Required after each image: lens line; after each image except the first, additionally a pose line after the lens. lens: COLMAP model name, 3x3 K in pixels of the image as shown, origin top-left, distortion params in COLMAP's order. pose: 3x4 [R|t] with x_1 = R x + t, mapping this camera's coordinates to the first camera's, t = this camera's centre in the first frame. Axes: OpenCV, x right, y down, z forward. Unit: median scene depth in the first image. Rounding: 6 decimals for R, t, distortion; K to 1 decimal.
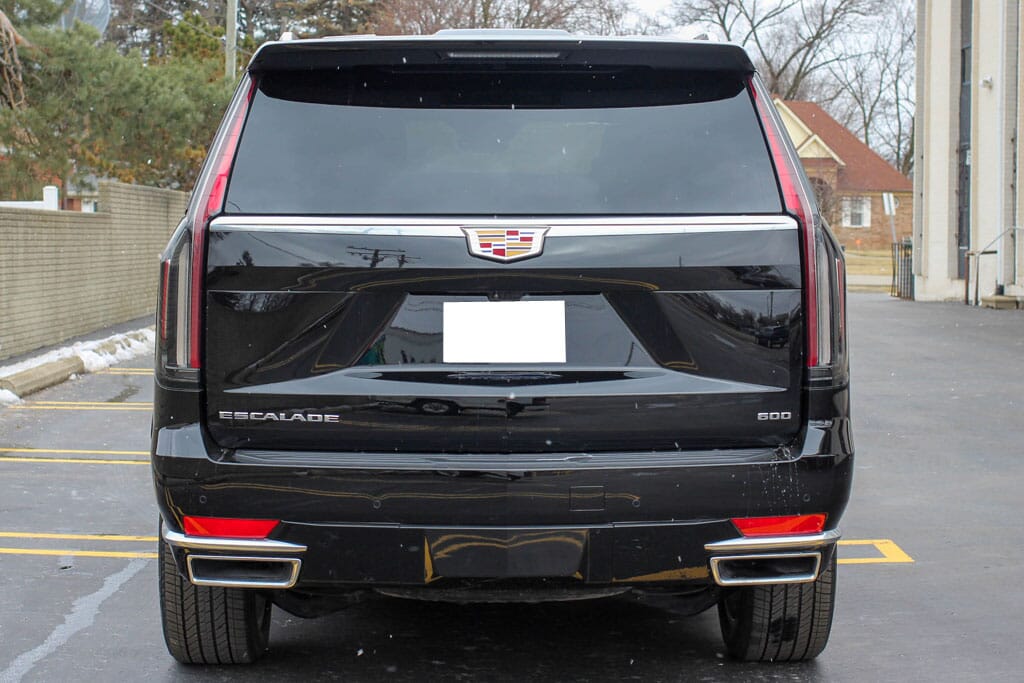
lens RADIAL K [[2031.8, 0, 512.0], [0, 2031.8, 341.5], [0, 0, 1]] dist [-0.023065, 0.037829]
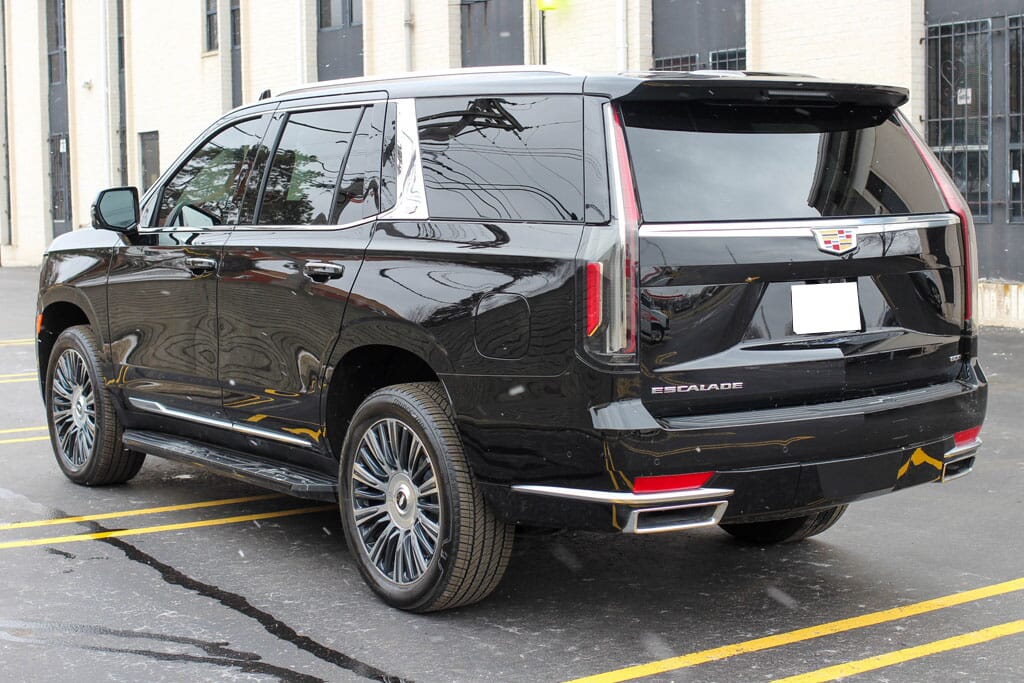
lens RADIAL K [[1660.0, 0, 512.3], [0, 1660.0, 360.6], [0, 0, 1]] dist [-0.047602, 0.123025]
pose [[0.830570, -0.072464, 0.552179, -0.756694], [0.049525, 0.997181, 0.056368, -0.041057], [-0.554707, -0.019471, 0.831818, 0.230038]]
